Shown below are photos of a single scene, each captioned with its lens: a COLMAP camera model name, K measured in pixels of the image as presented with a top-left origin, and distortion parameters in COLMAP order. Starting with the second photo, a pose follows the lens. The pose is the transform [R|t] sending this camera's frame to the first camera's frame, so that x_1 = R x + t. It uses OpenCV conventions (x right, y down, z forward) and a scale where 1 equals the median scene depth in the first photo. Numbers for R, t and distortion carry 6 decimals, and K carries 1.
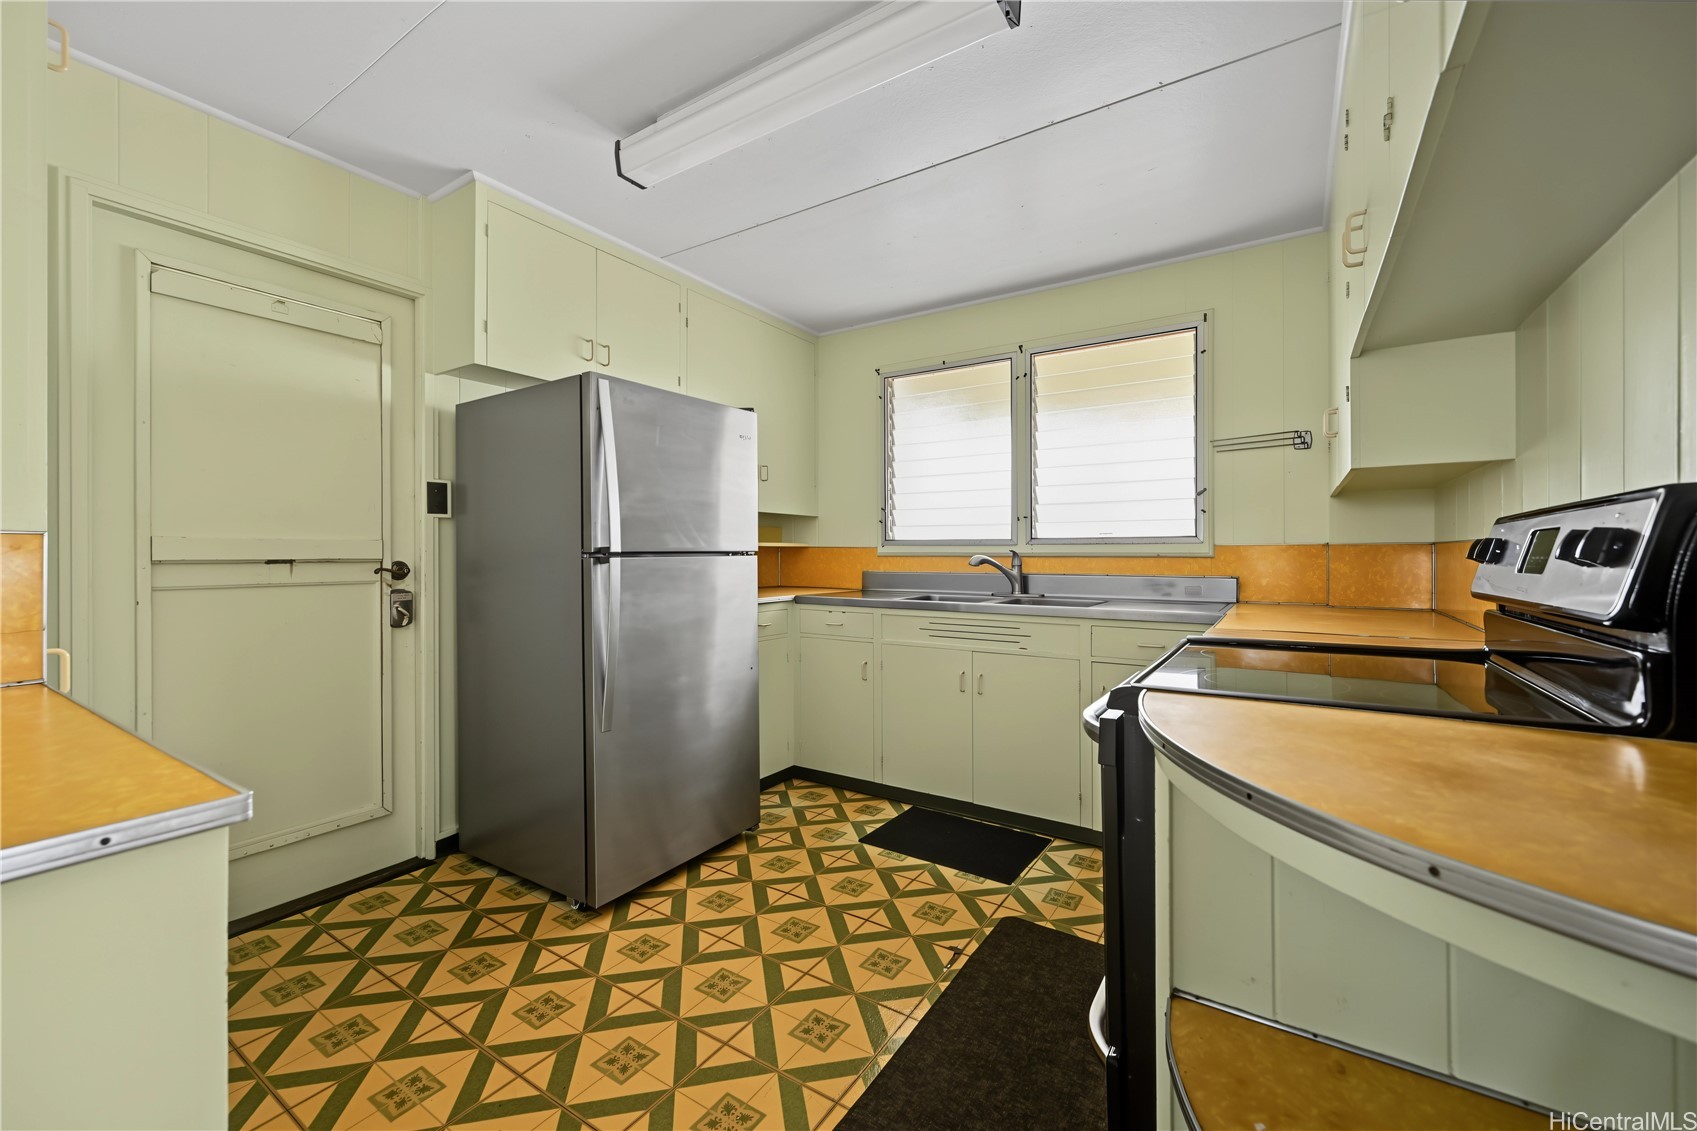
lens RADIAL K [[677.6, 0, 852.4], [0, 677.6, 554.1], [0, 0, 1]] dist [0.000582, -0.000123]
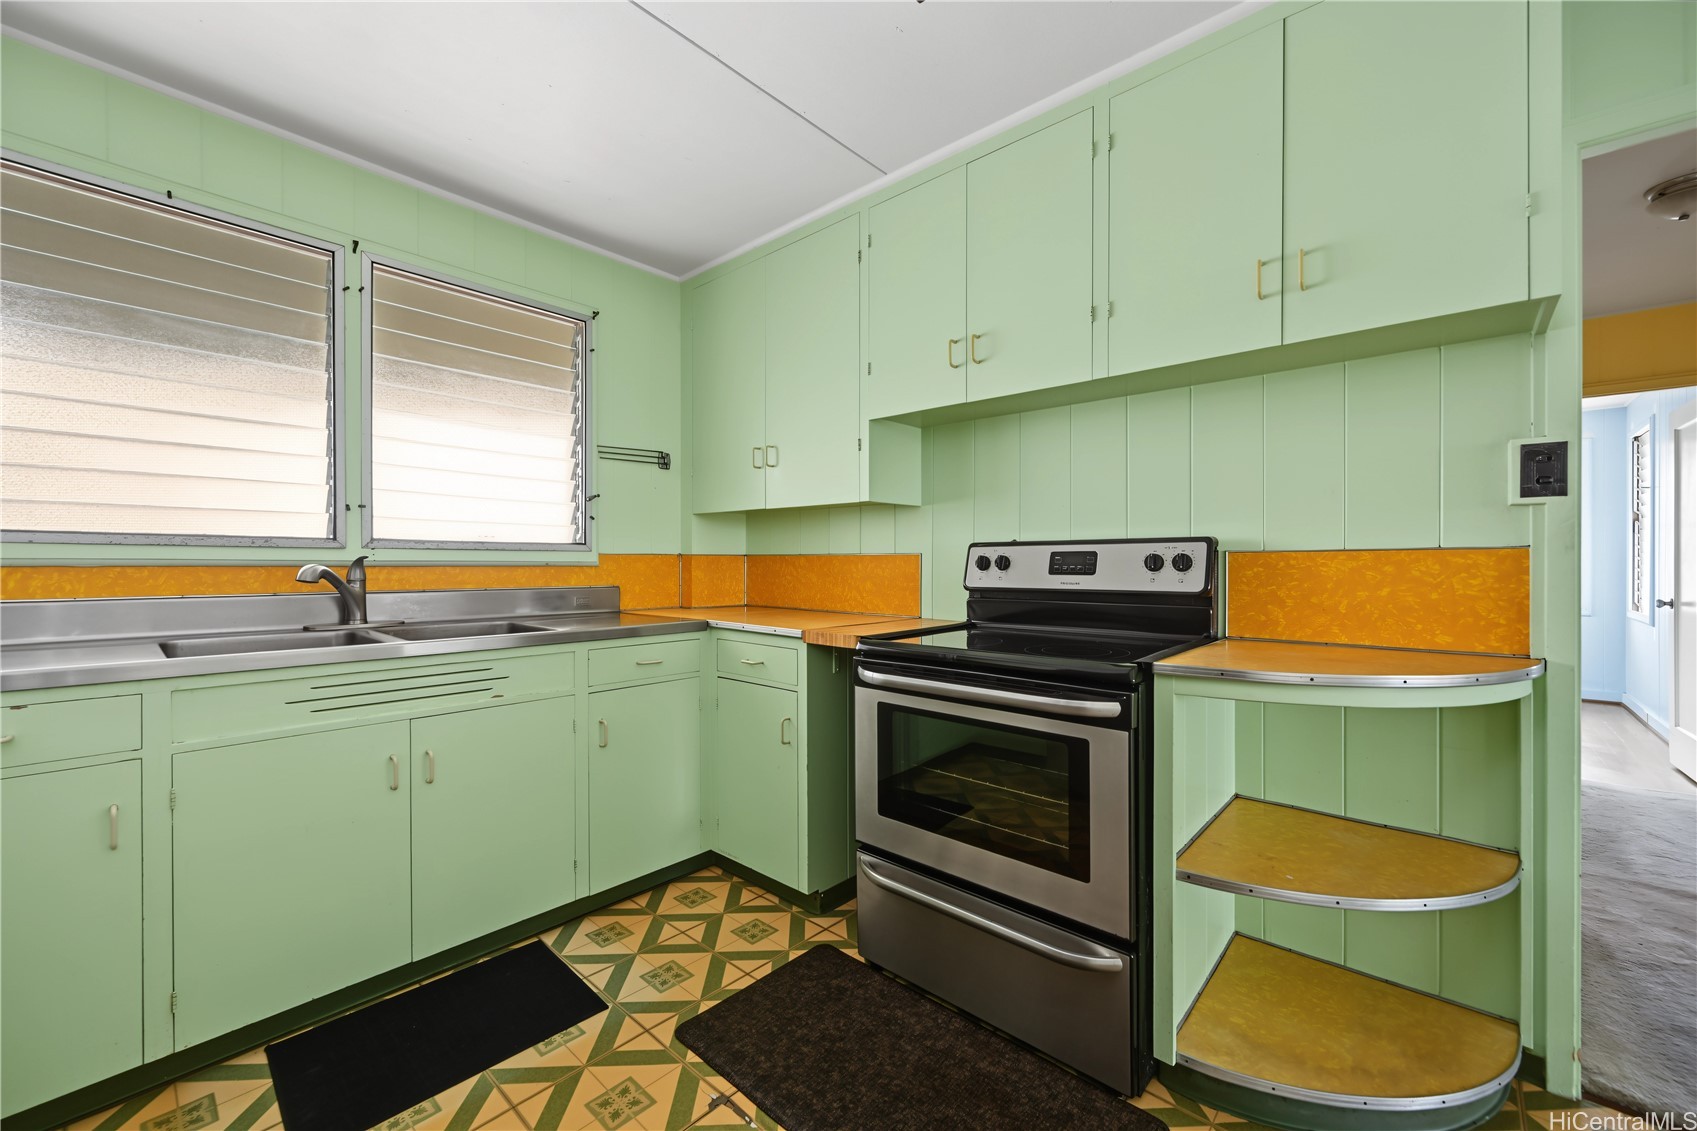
lens RADIAL K [[671.9, 0, 853.1], [0, 671.9, 563.5], [0, 0, 1]] dist [0.000006, -0.000073]
pose [[0.153852, 0.001941, 0.988092, -0.417428], [-0.002327, 0.999996, -0.001602, 0.001371], [-0.988091, -0.002053, 0.153856, 0.570463]]
